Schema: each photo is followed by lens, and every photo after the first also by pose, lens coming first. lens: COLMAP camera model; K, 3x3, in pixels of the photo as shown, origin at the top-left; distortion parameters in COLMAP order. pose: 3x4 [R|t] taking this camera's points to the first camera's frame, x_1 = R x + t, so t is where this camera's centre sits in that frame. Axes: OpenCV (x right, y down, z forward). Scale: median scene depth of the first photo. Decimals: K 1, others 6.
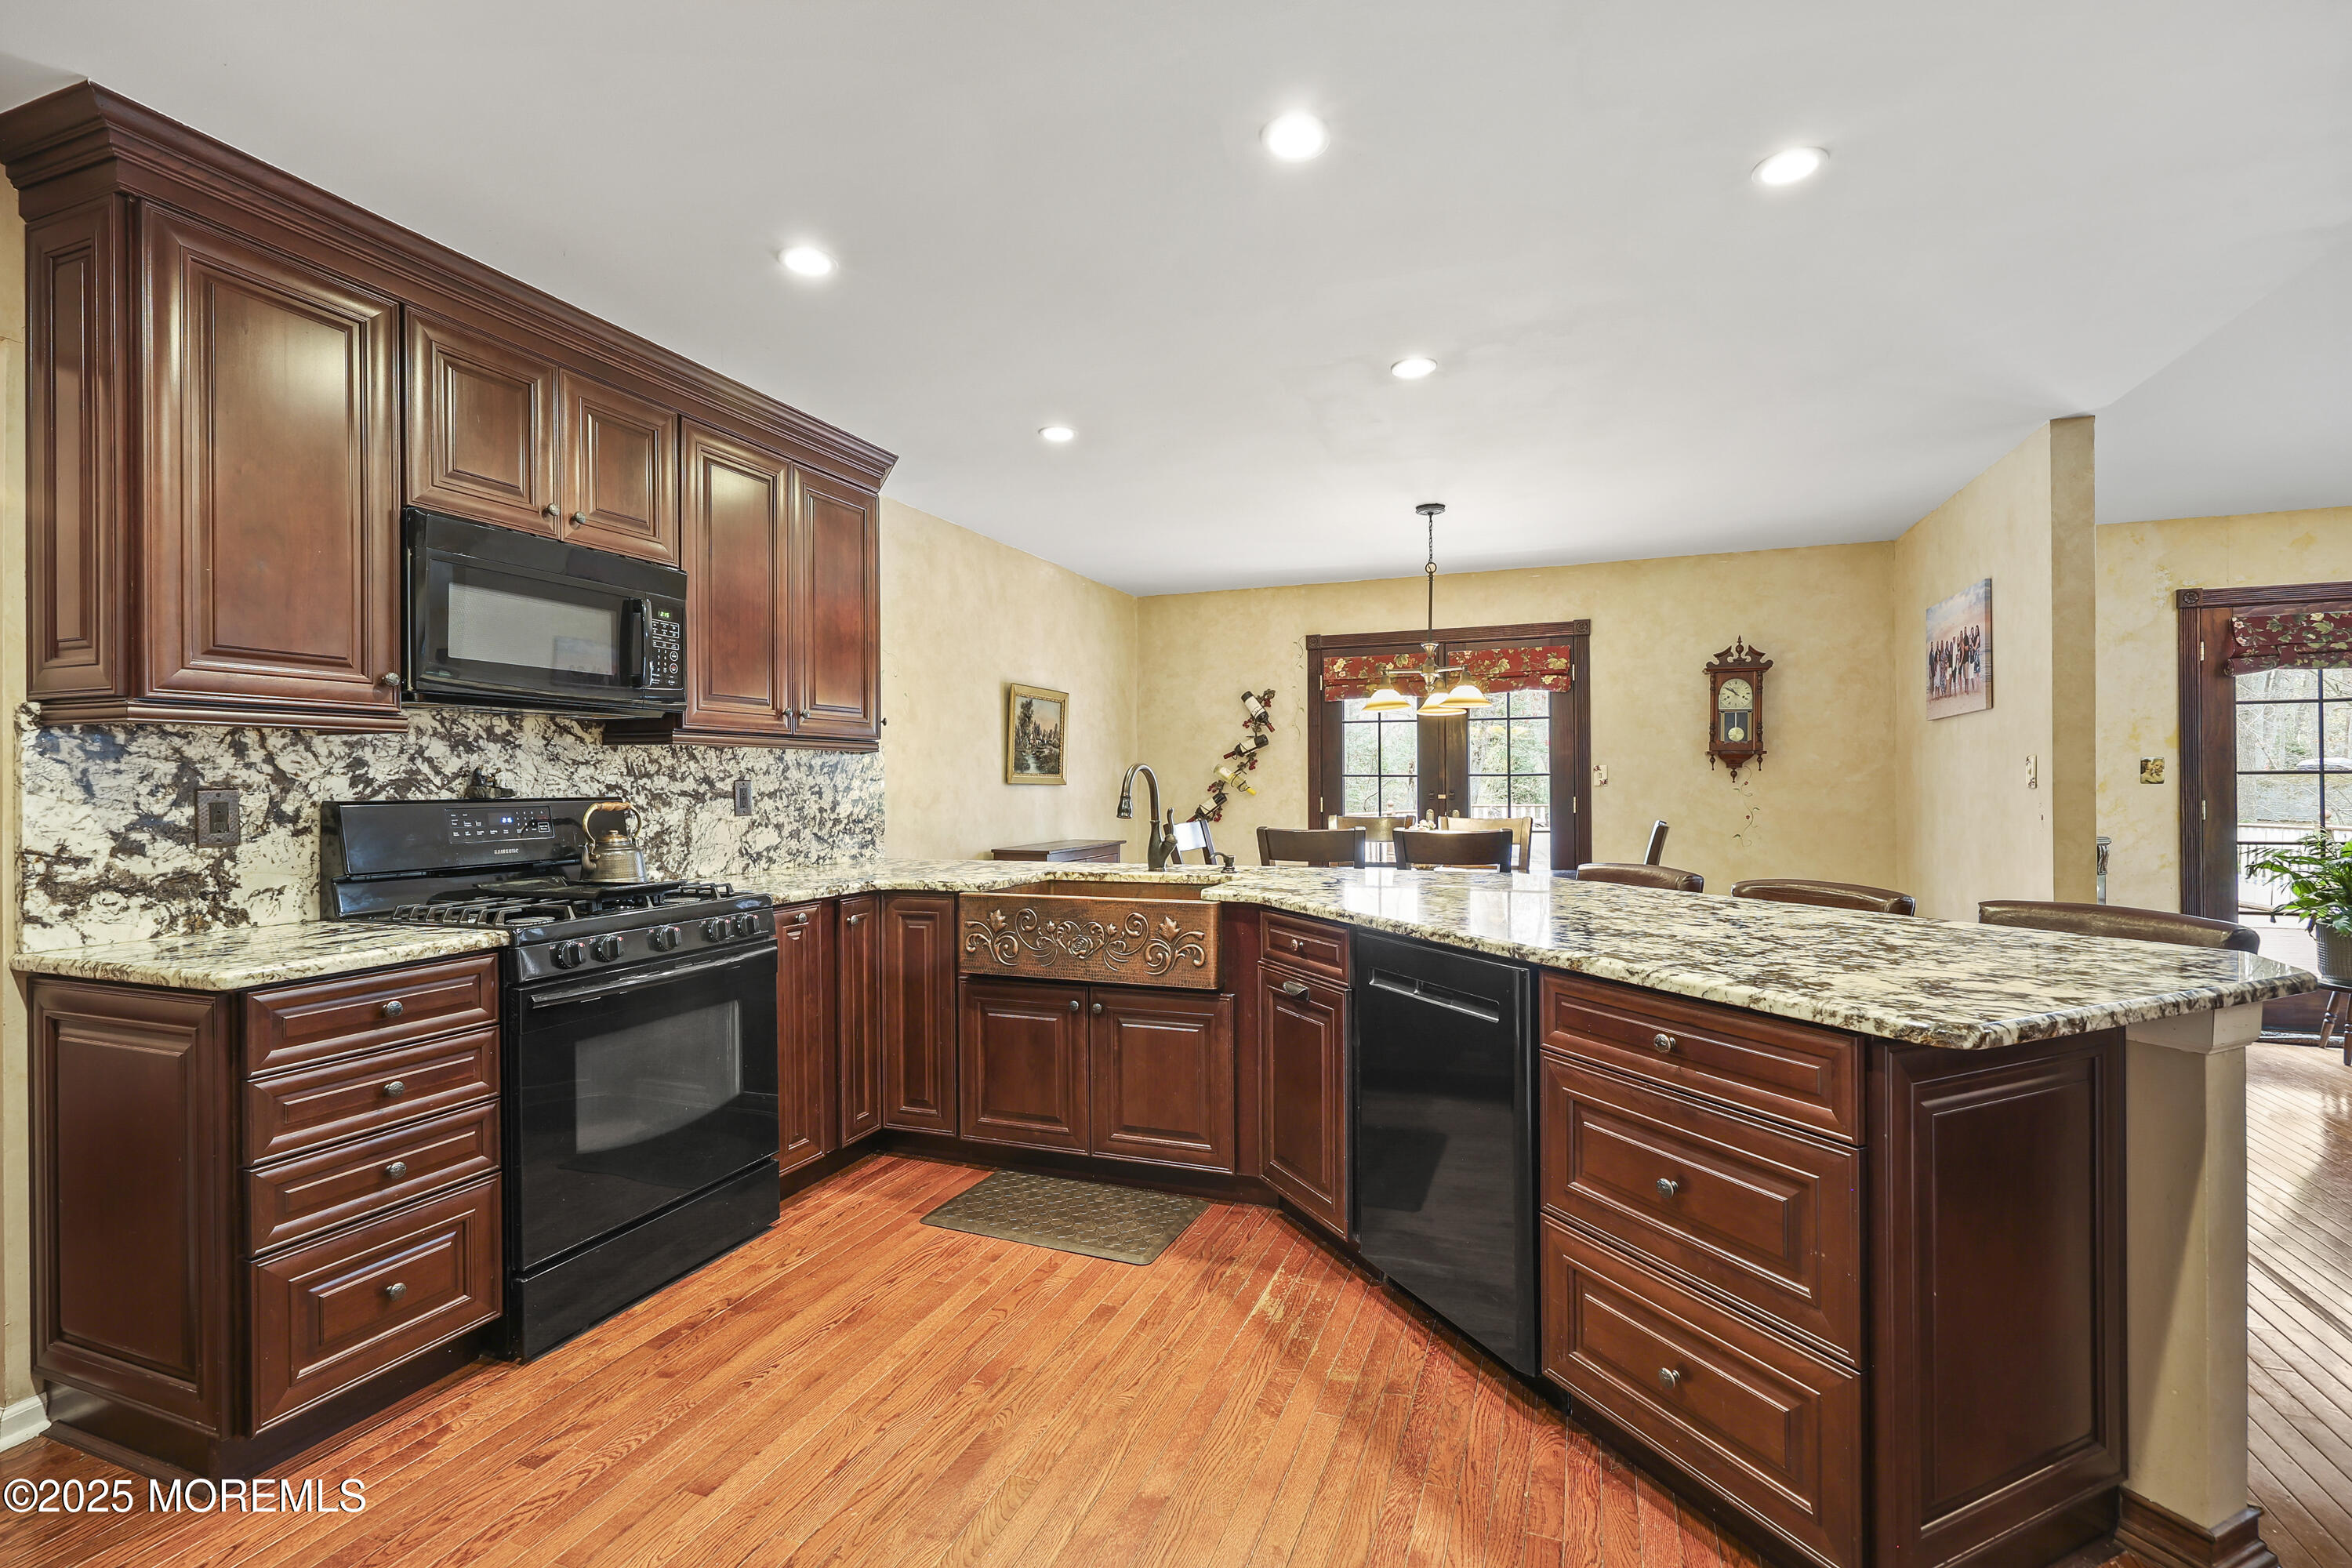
lens RADIAL K [[1063.5, 0, 1180.3], [0, 1063.5, 782.9], [0, 0, 1]] dist [0.005806, 0.000101]
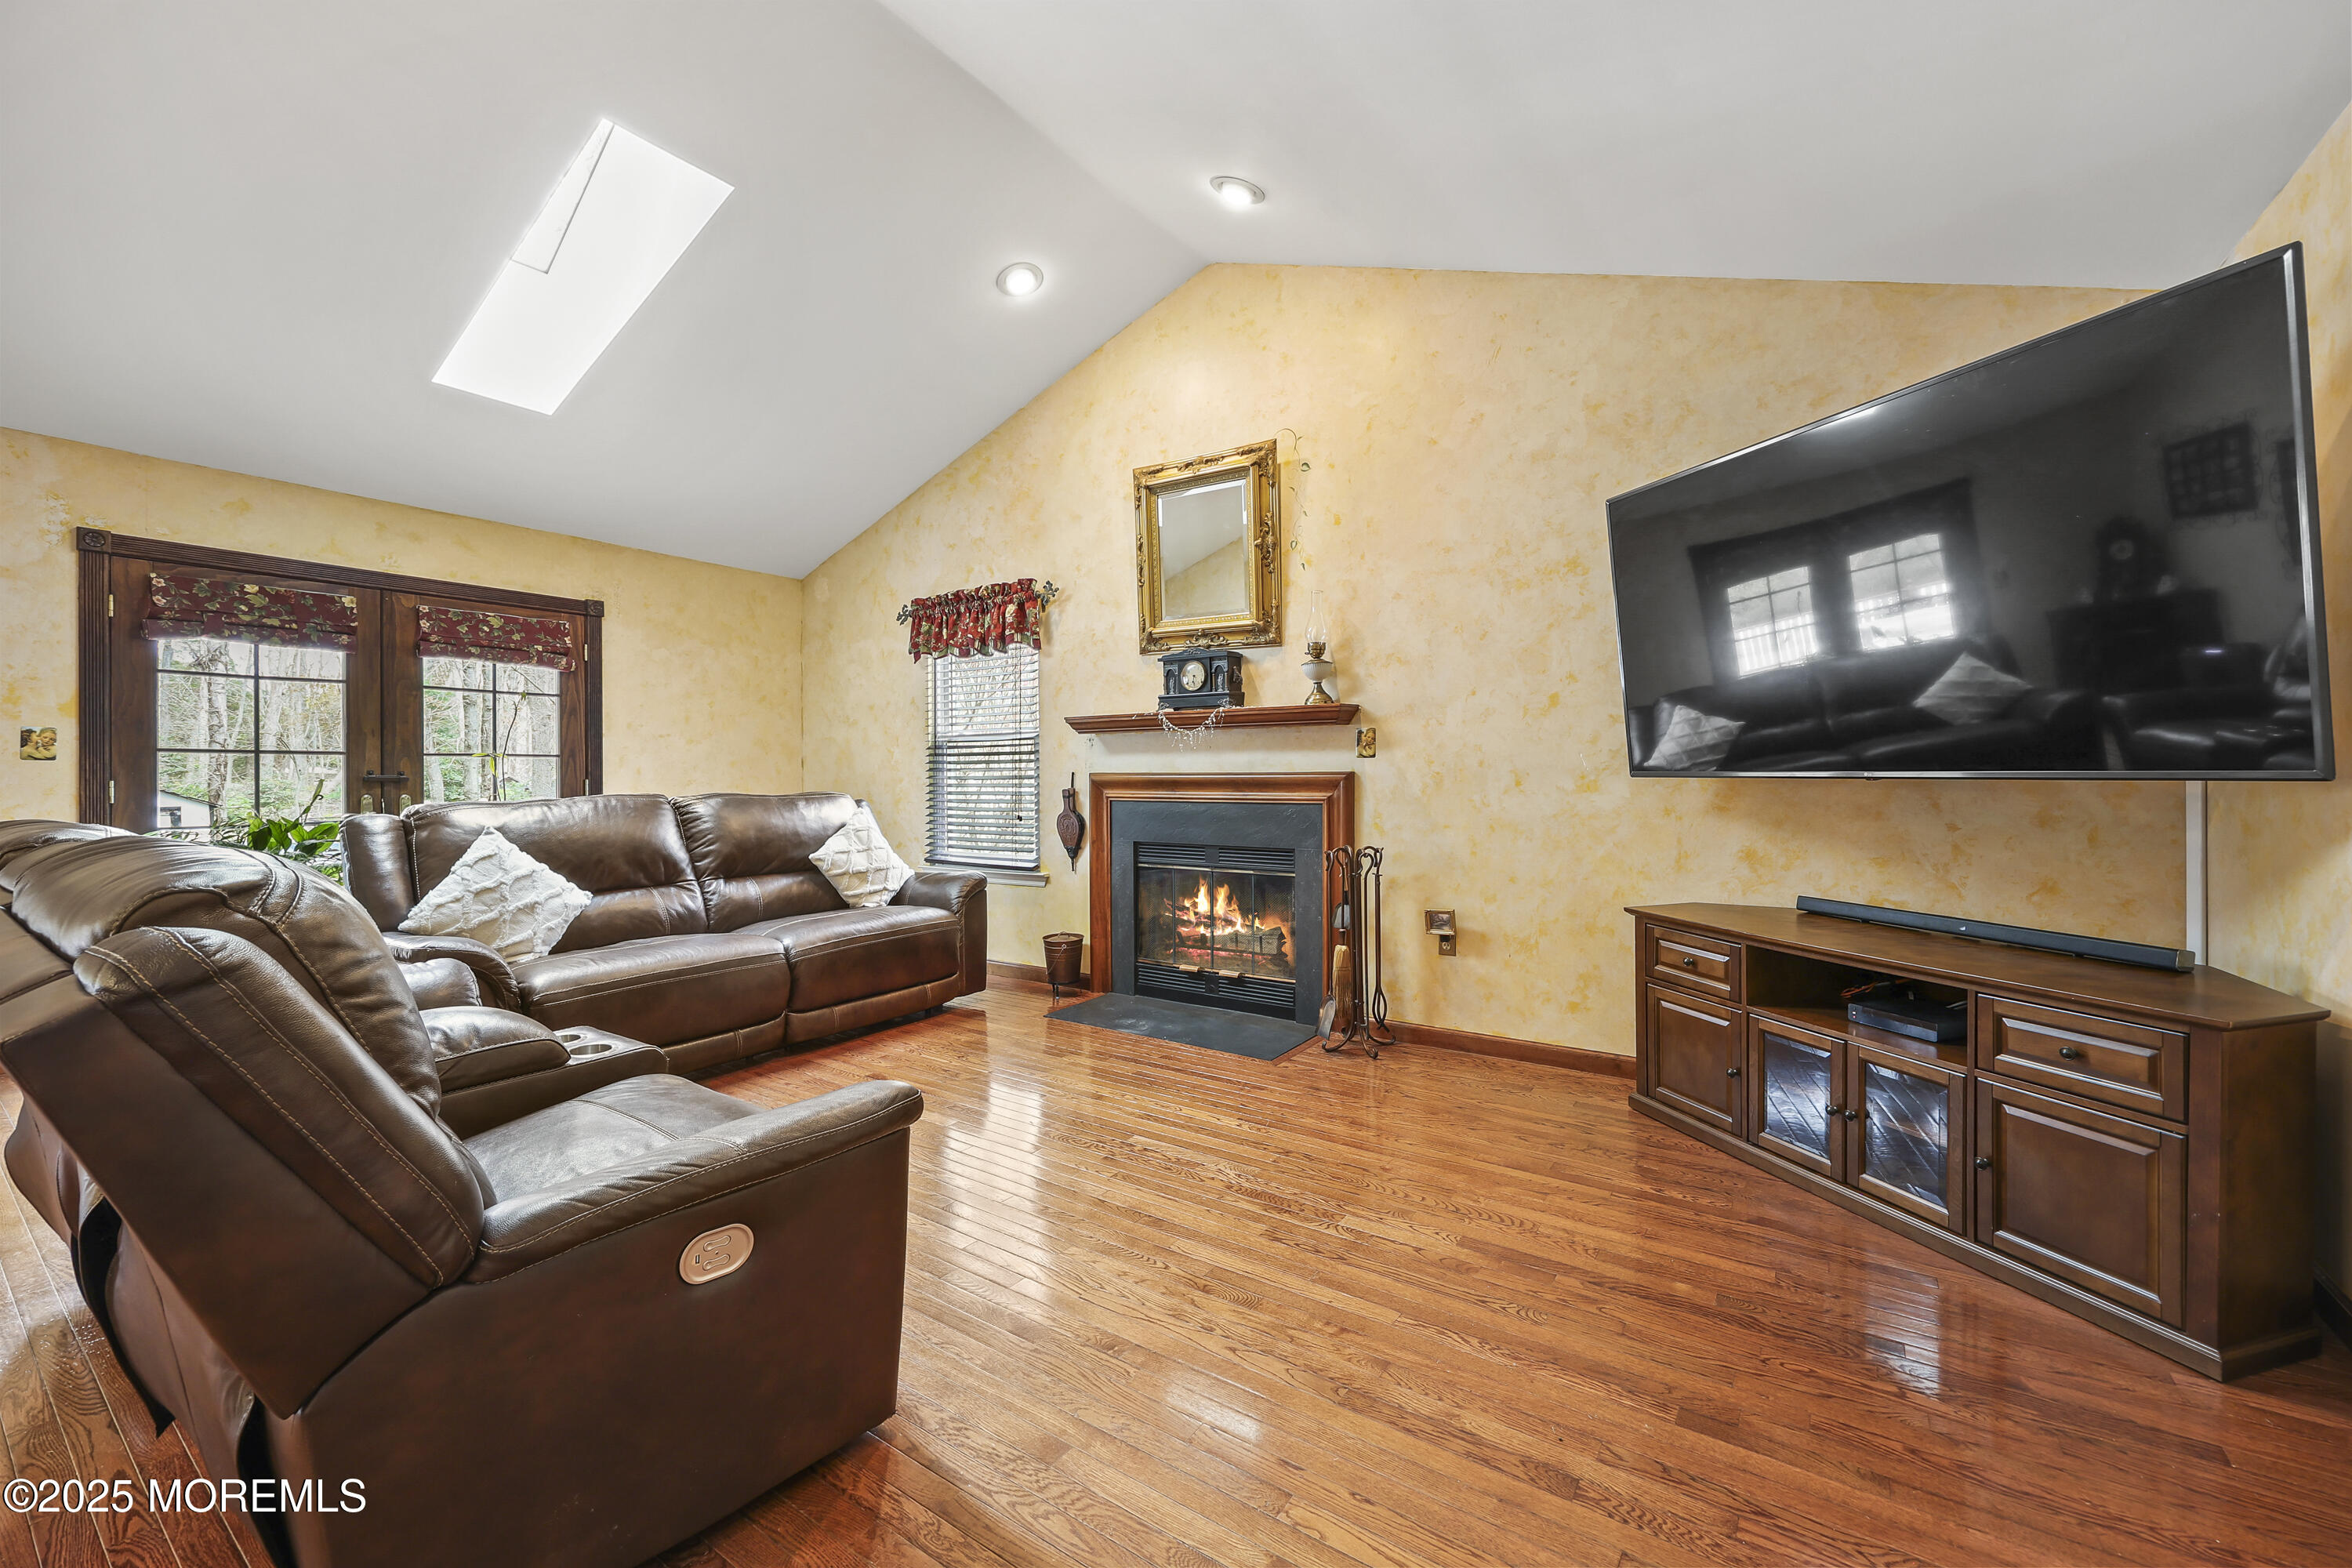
lens RADIAL K [[952.2, 0, 1189.0], [0, 952.2, 779.8], [0, 0, 1]] dist [0.001115, 0.000353]
pose [[0.226071, 0.004427, 0.974101, 0.479672], [-0.001981, 0.999990, -0.004085, 0.019778], [-0.974109, -0.001007, 0.226077, -0.009603]]
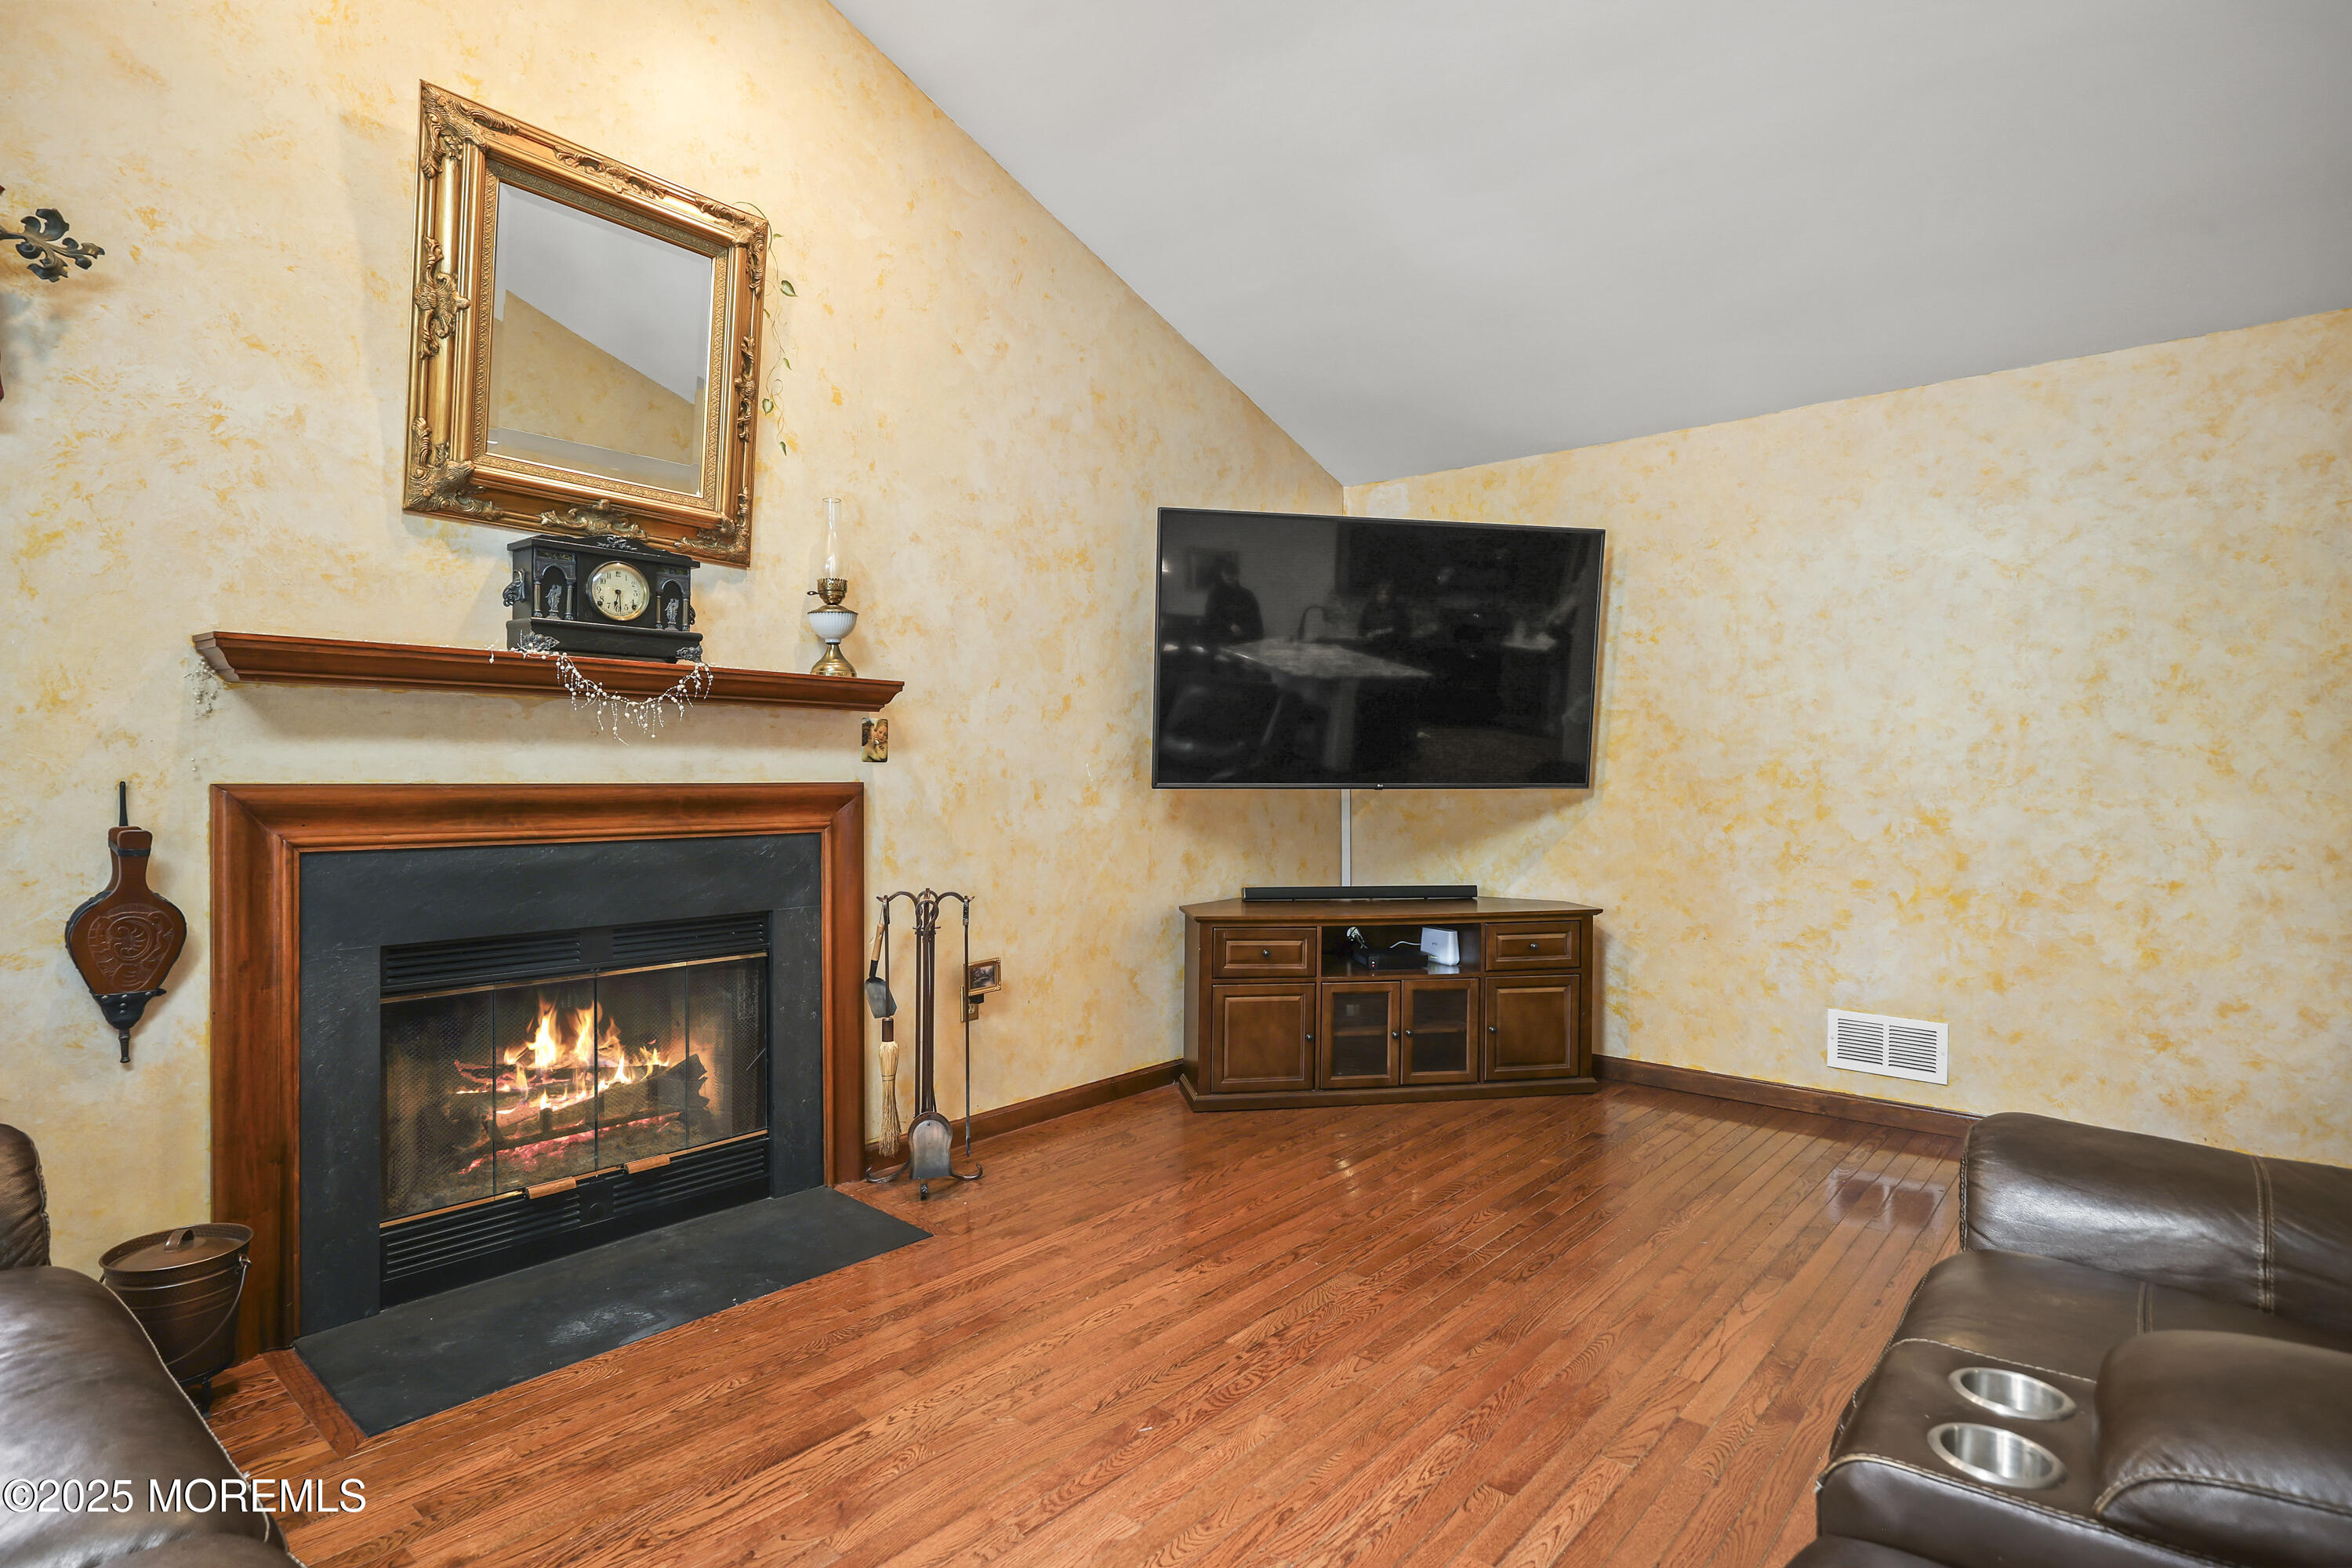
lens RADIAL K [[1203.6, 0, 1177.3], [0, 1203.6, 780.8], [0, 0, 1]] dist [-0.001116, 0.000218]
pose [[-0.945079, 0.010981, 0.326659, 0.985918], [0.009739, 0.999938, -0.005437, 0.012638], [-0.326698, -0.001957, -0.945127, 0.744422]]
